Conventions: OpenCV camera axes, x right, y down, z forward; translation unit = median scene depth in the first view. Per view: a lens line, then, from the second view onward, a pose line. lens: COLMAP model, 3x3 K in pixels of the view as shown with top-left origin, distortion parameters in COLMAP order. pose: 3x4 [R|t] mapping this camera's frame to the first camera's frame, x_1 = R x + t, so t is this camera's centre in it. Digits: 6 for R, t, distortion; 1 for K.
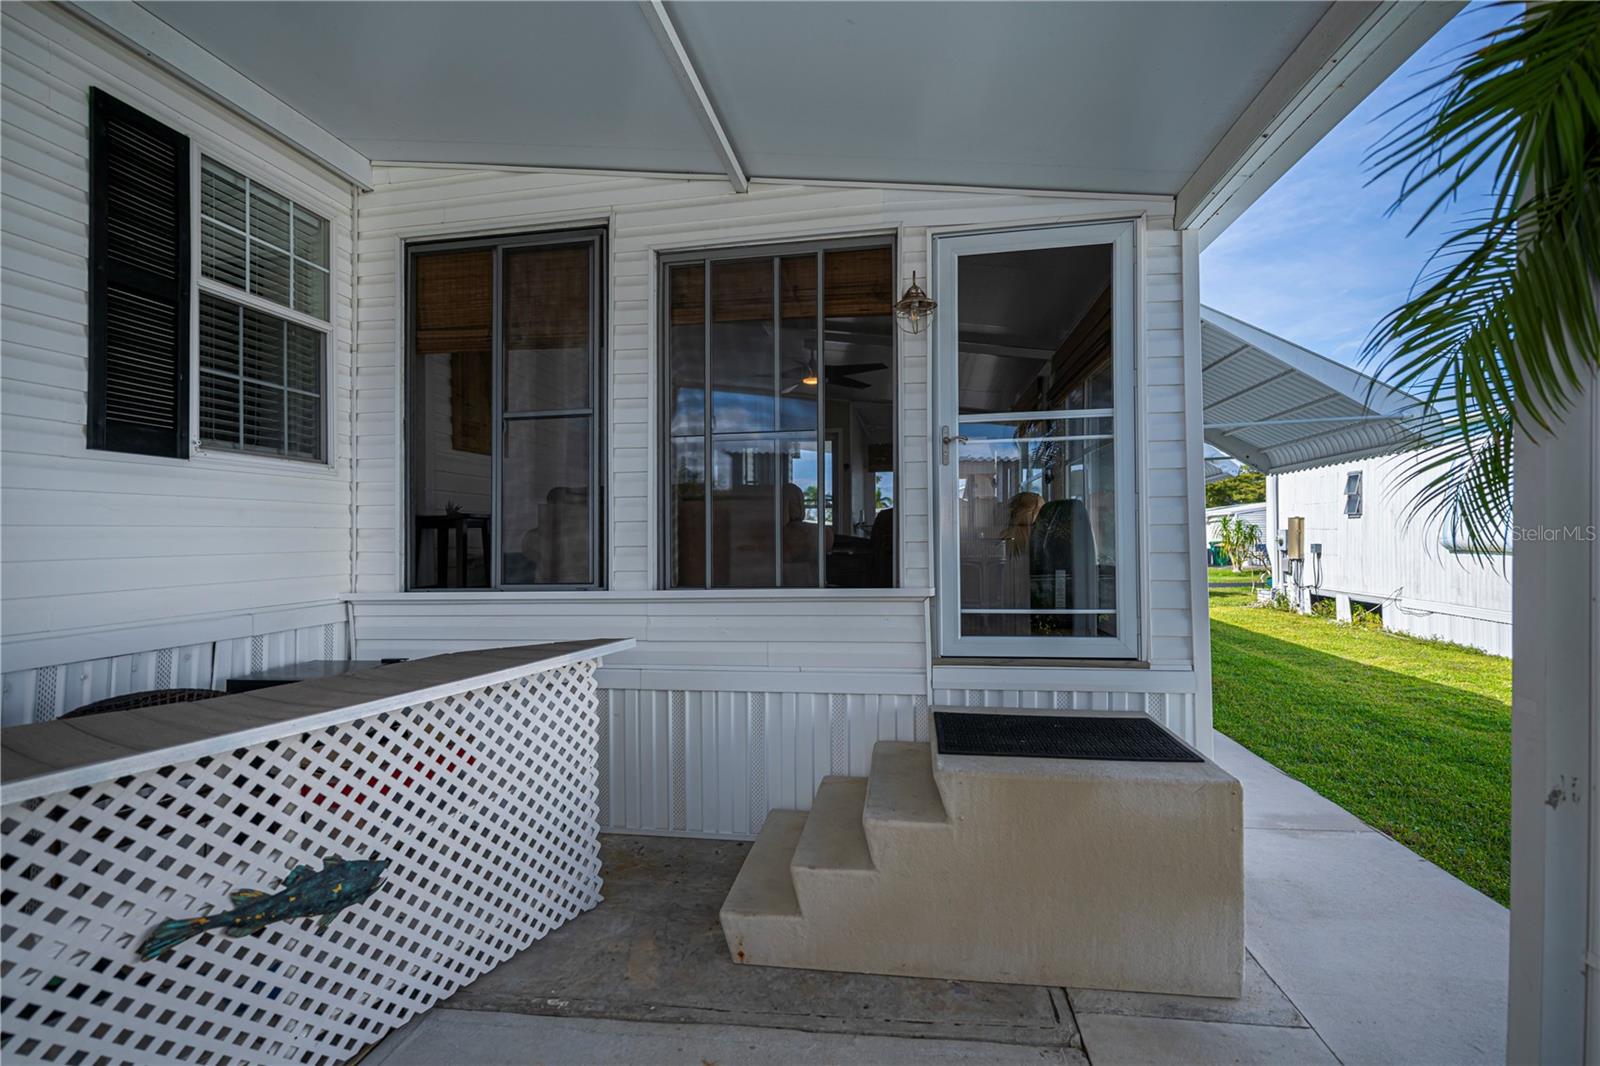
lens RADIAL K [[695.4, 0, 808.6], [0, 695.4, 533.4], [0, 0, 1]] dist [-0.011858, -0.001975]
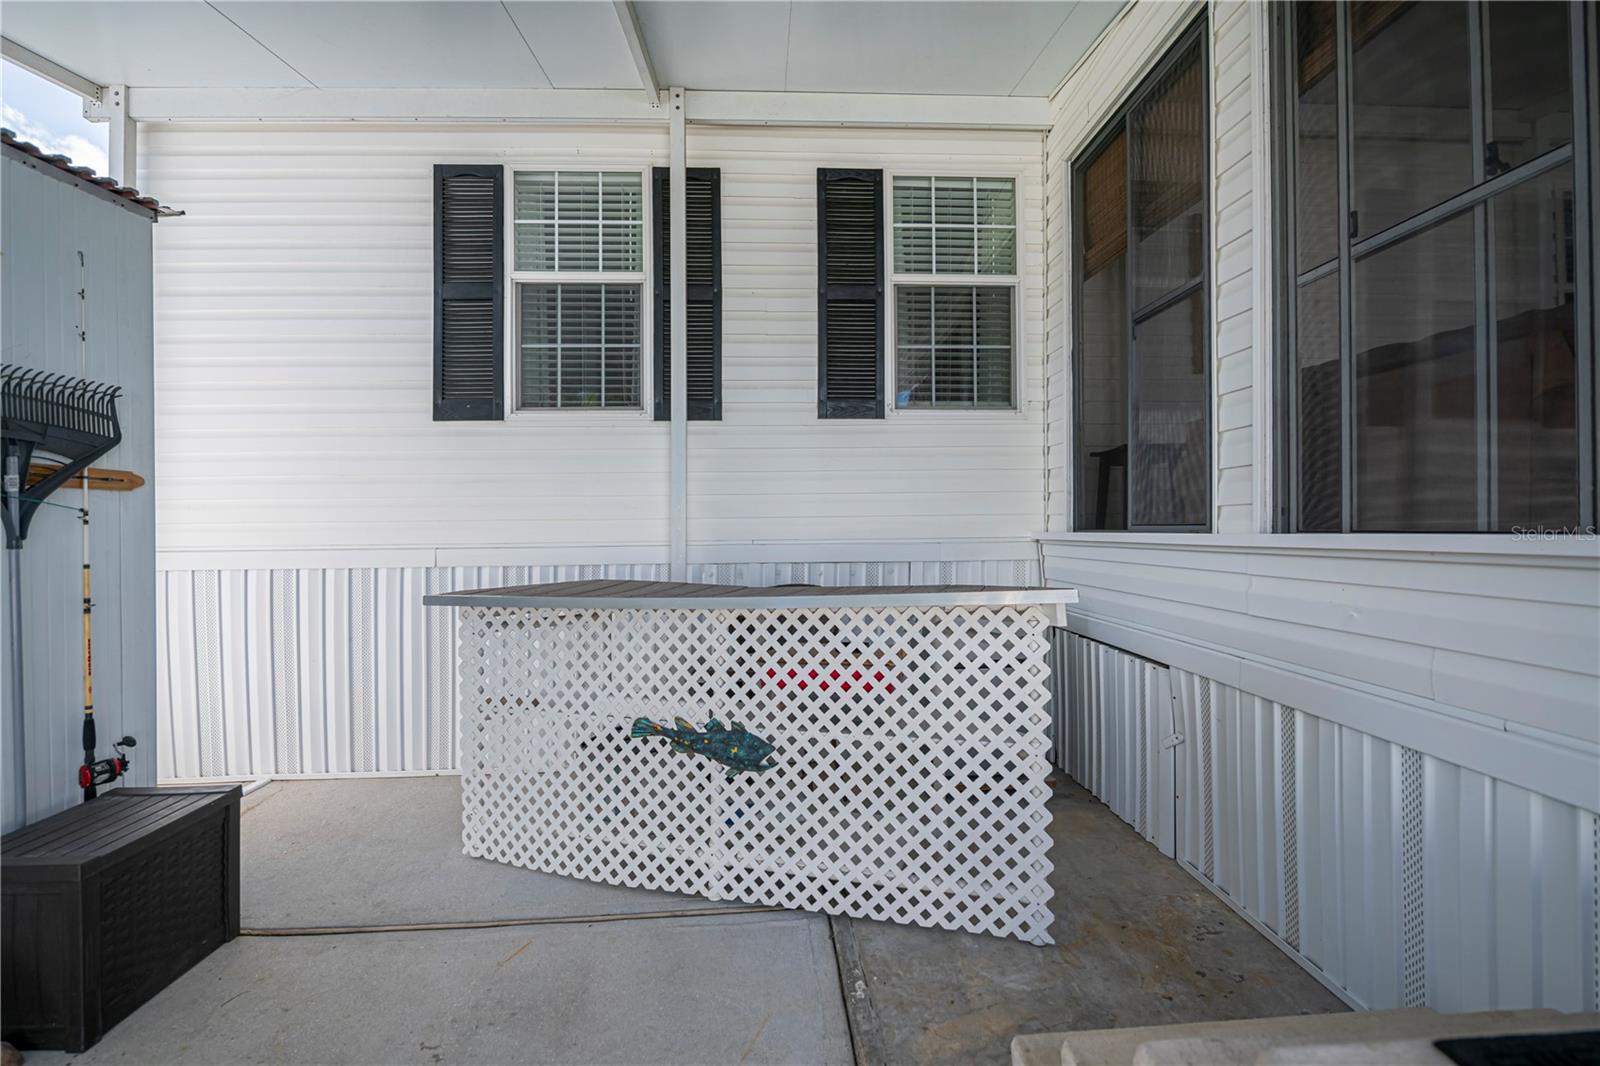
lens RADIAL K [[695.4, 0, 818.3], [0, 695.4, 518.3], [0, 0, 1]] dist [-0.011858, -0.001975]
pose [[0.212786, 0.000625, -0.977099, 0.354273], [0.011844, 0.999925, 0.003219, 0.076265], [0.977027, -0.012257, 0.212763, 0.605209]]
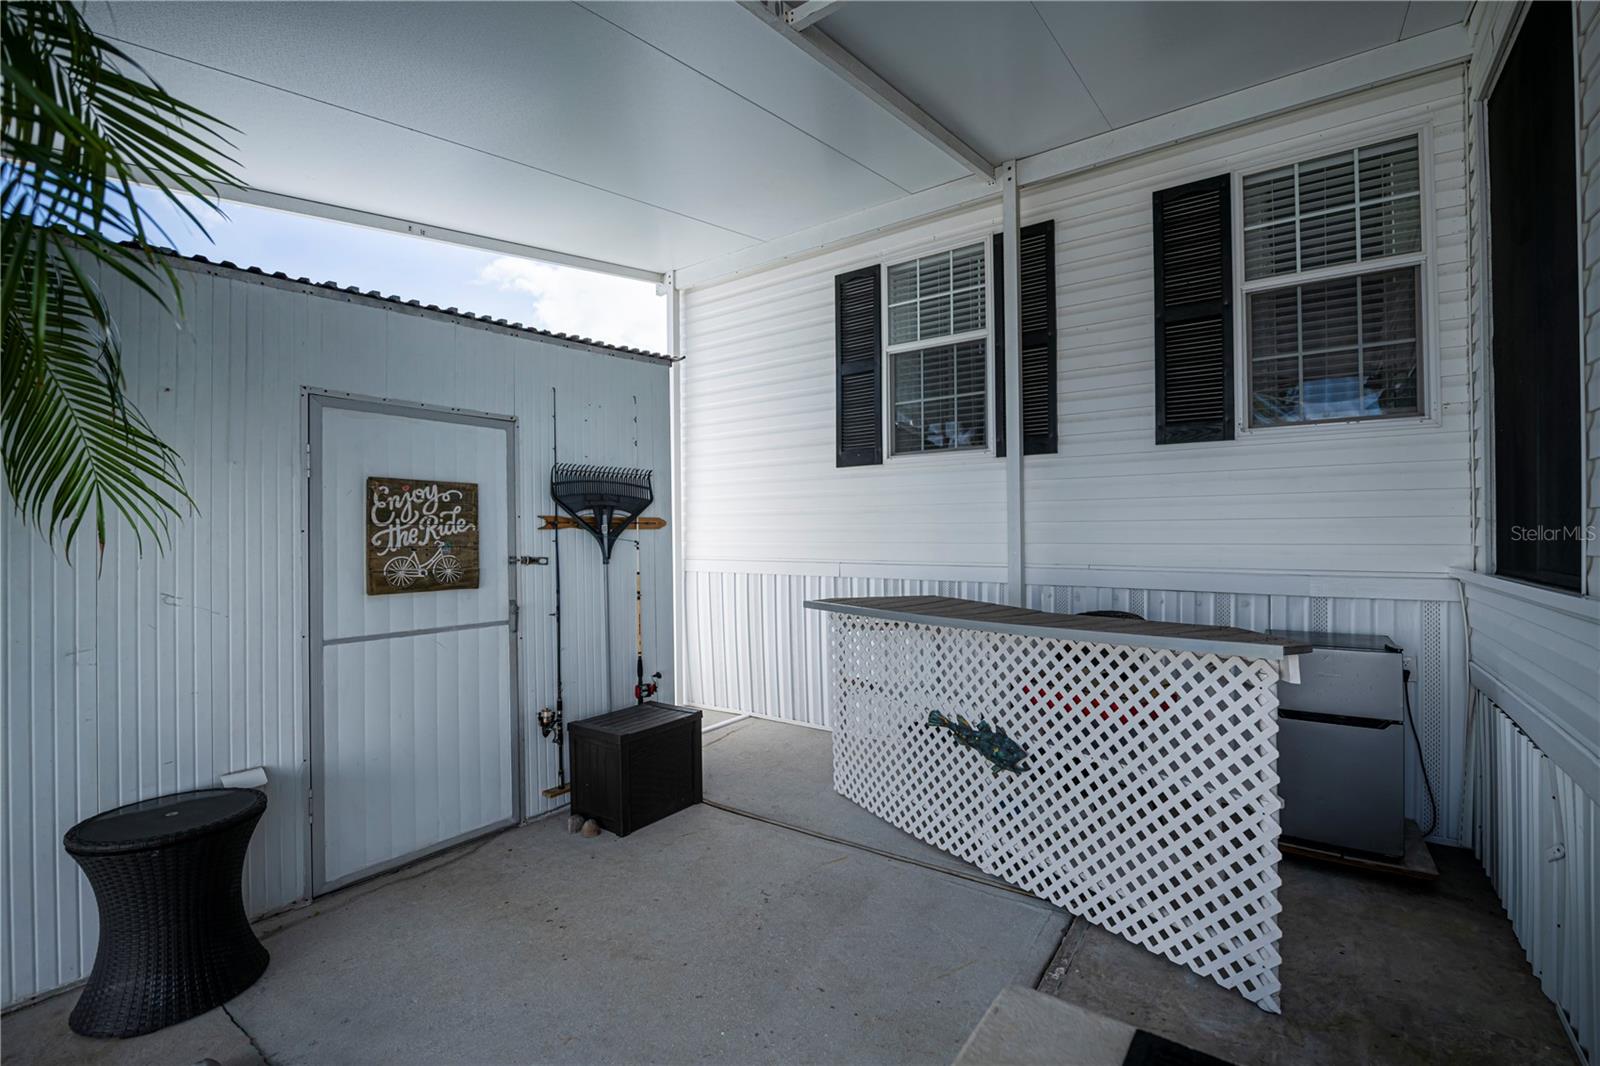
lens RADIAL K [[695.4, 0, 822.3], [0, 695.4, 526.5], [0, 0, 1]] dist [-0.011858, -0.001975]
pose [[-0.432134, 0.009128, -0.901763, 0.511108], [0.012844, 0.999910, 0.003967, 0.031566], [0.901718, -0.009868, -0.432212, 0.882695]]
